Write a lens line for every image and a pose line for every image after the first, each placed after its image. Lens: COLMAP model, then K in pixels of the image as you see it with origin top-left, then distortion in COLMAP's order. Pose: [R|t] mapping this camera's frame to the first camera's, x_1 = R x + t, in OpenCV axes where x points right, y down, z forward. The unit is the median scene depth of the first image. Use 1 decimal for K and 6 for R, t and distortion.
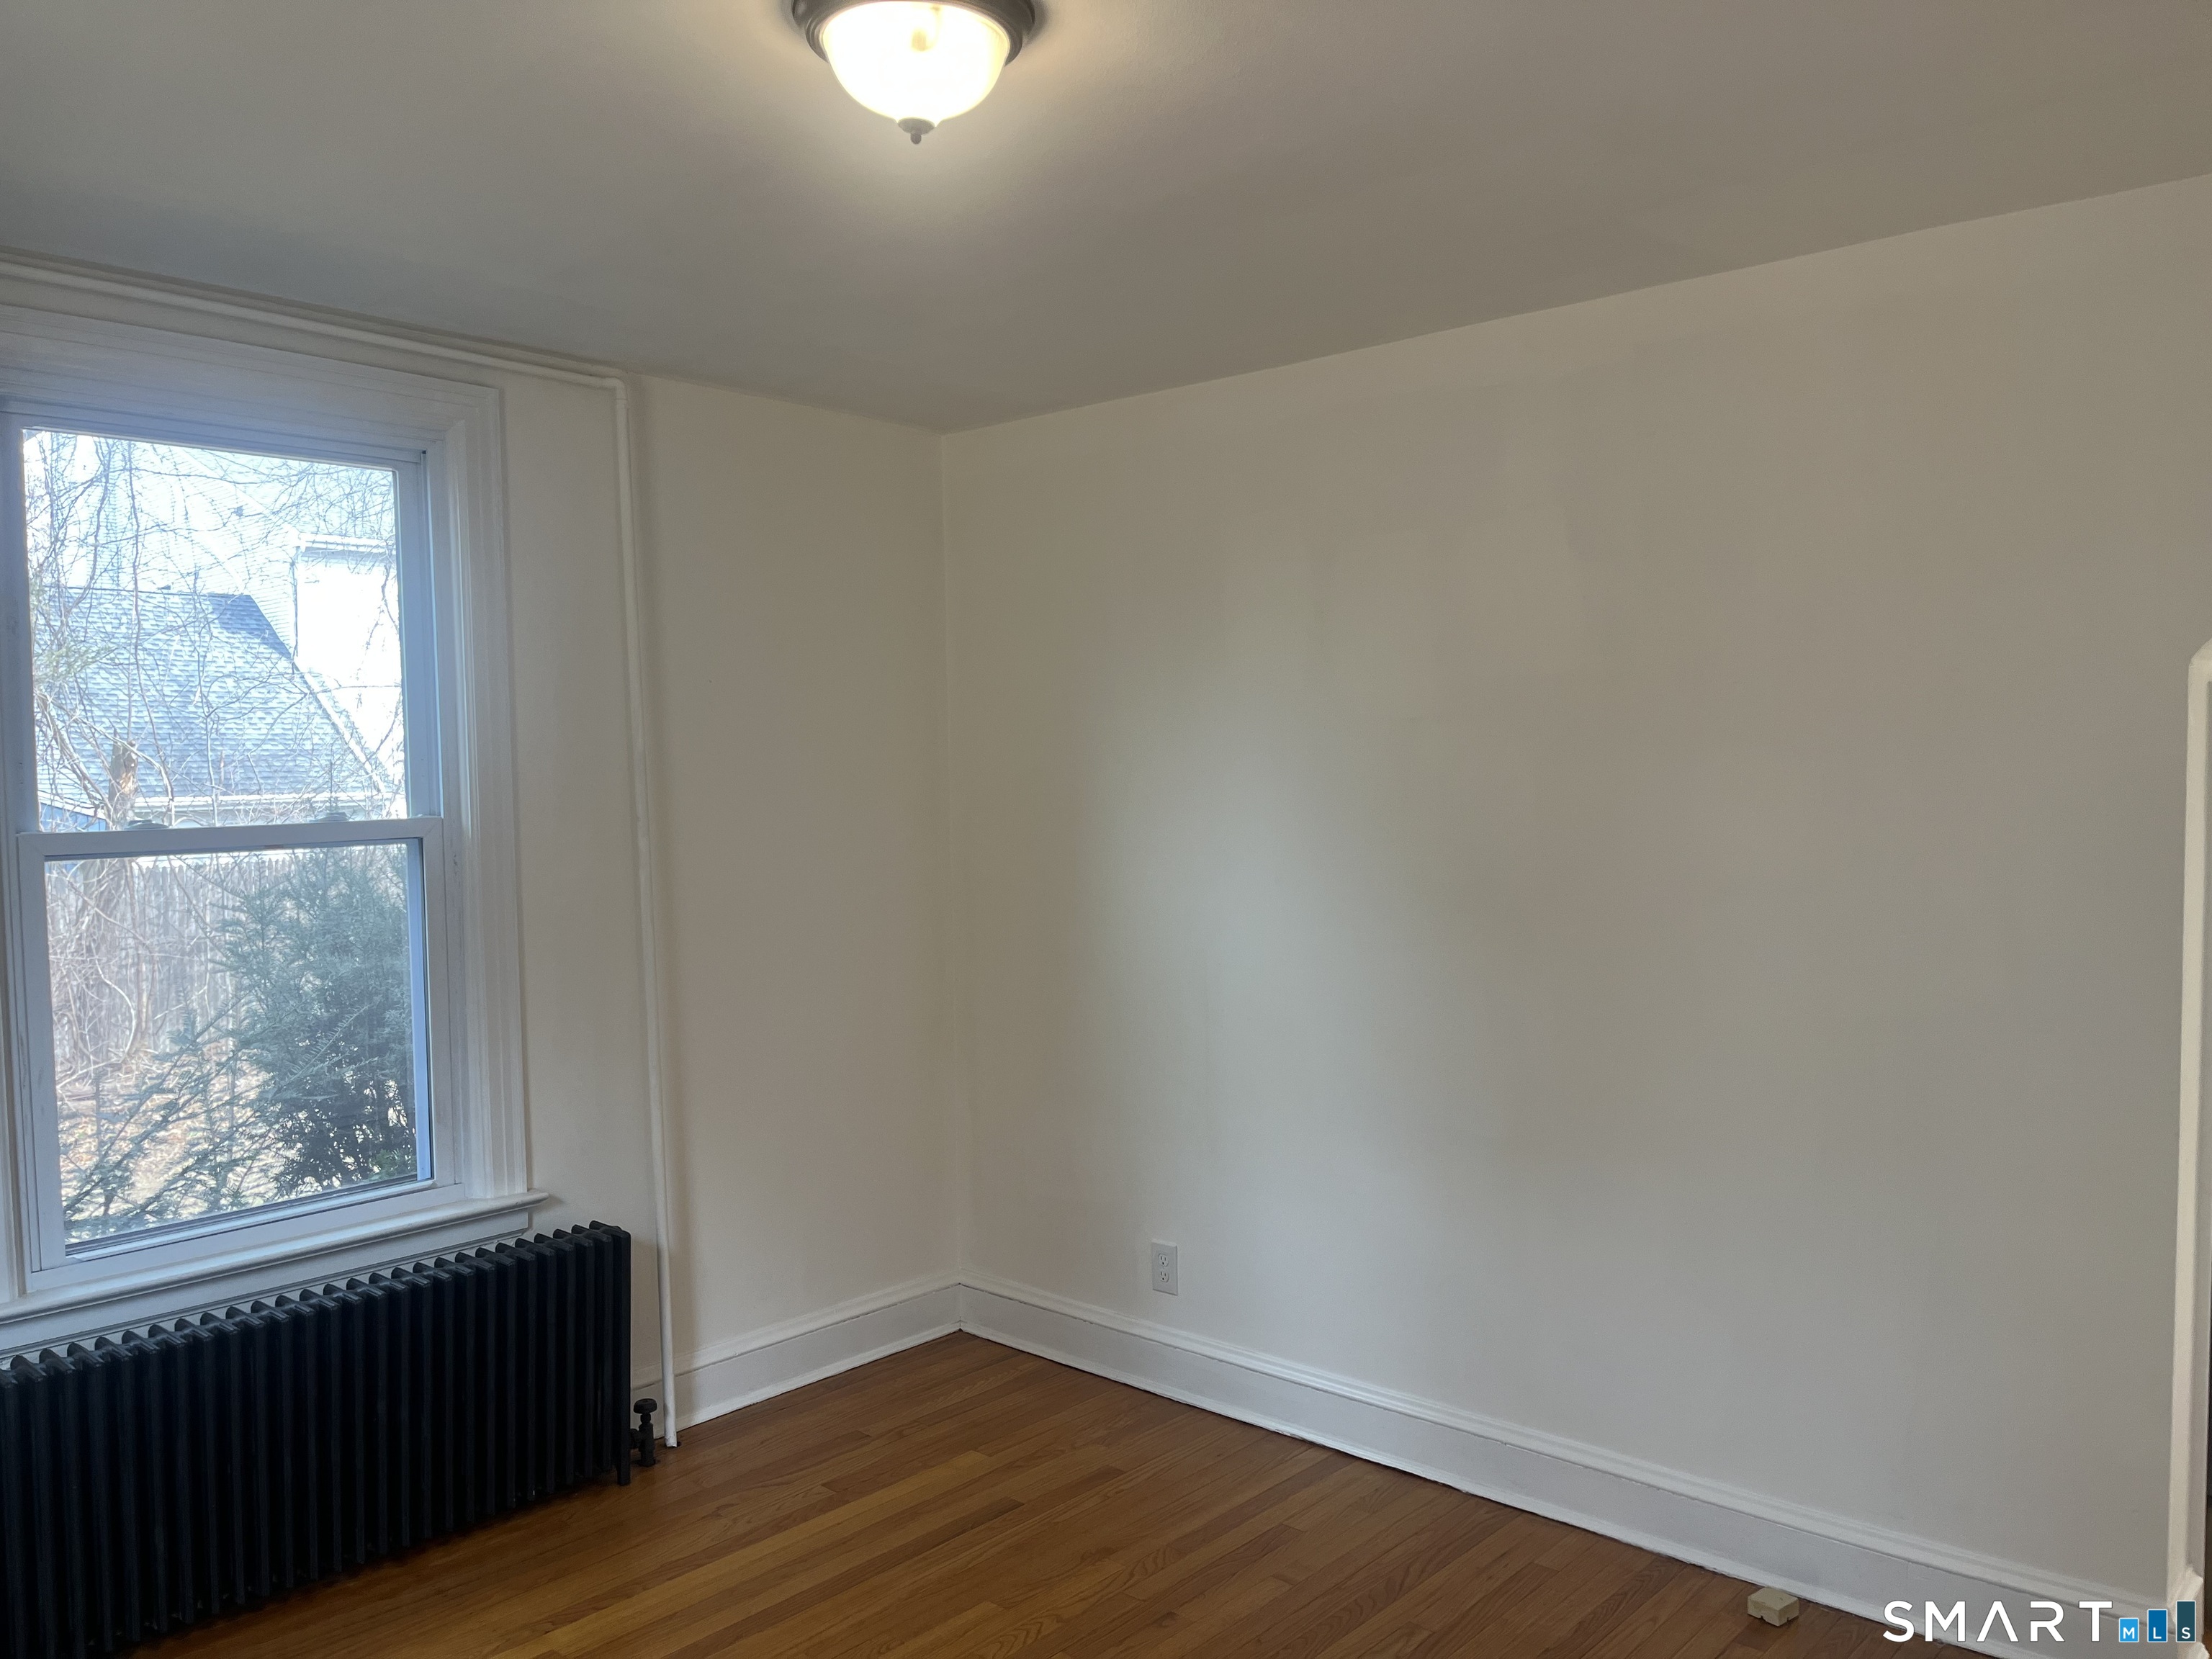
lens RADIAL K [[1666.3, 0, 1118.1], [0, 1666.3, 814.0], [0, 0, 1]] dist [0.077776, -0.108501]
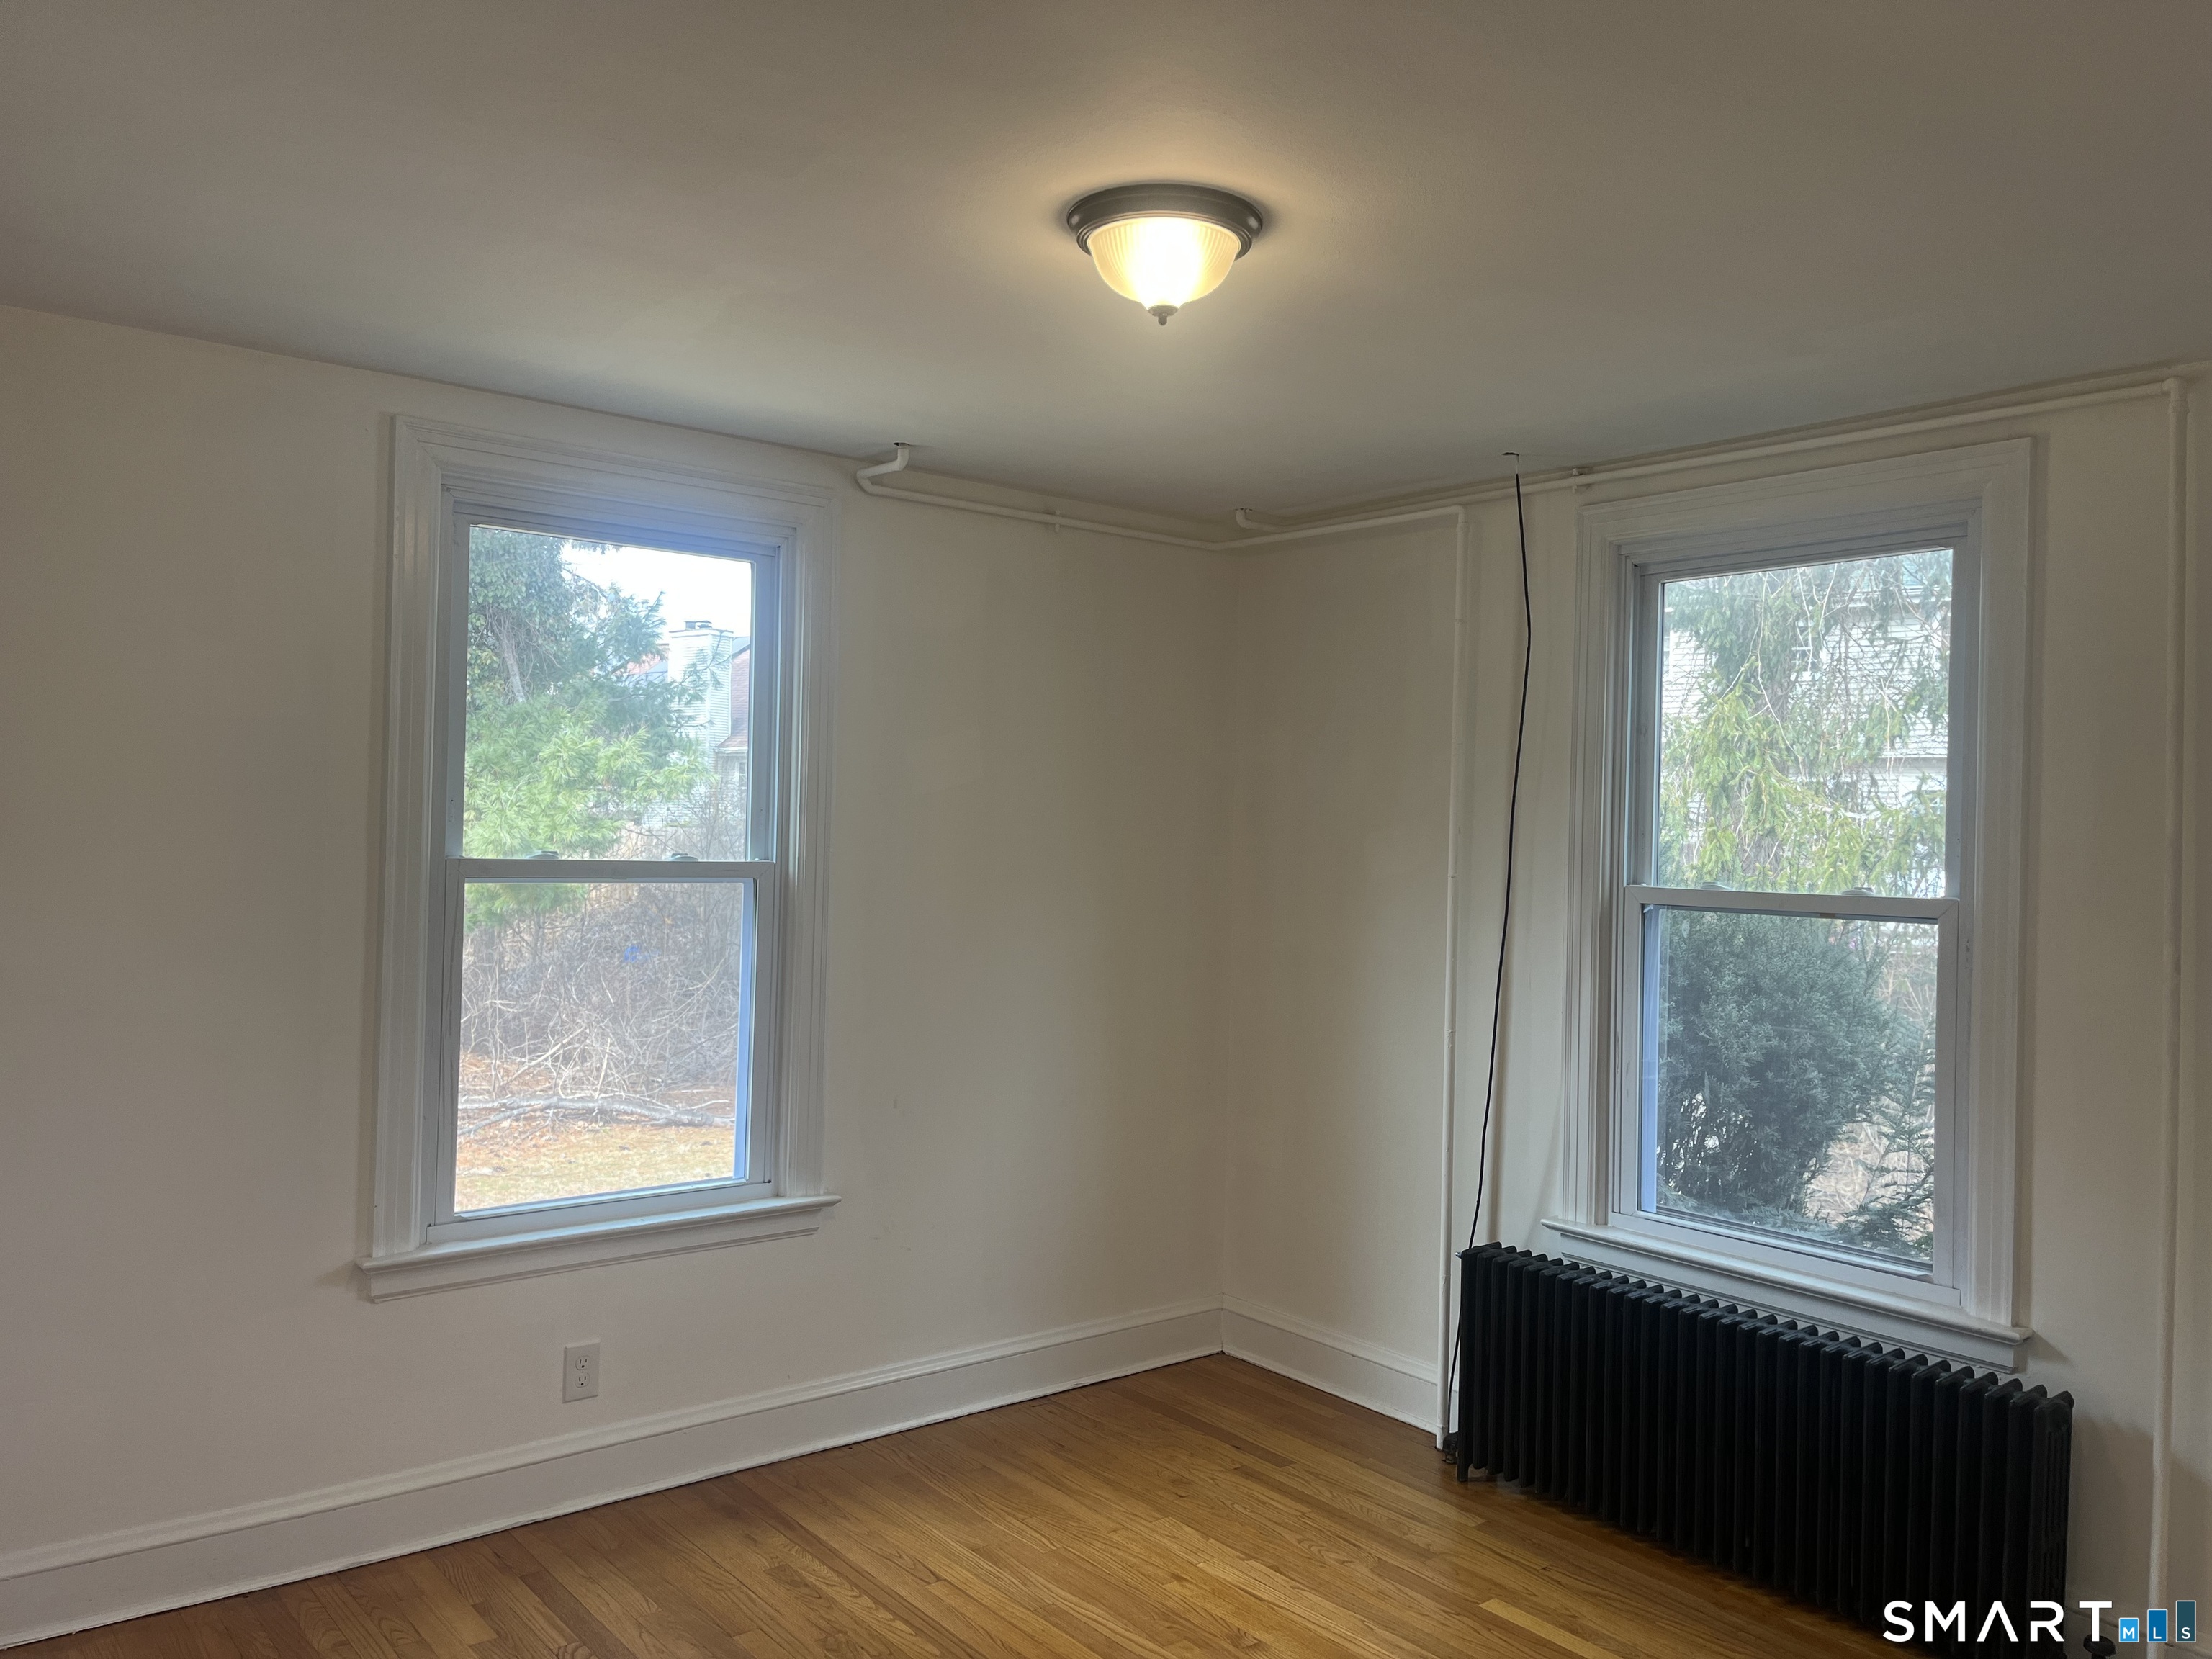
lens RADIAL K [[1666.3, 0, 1118.1], [0, 1666.3, 814.0], [0, 0, 1]] dist [0.077776, -0.108501]
pose [[-0.159481, -0.004274, -0.987192, 0.675555], [-0.059251, 0.998229, 0.005251, -0.025329], [0.985421, 0.059329, -0.159452, 0.735143]]
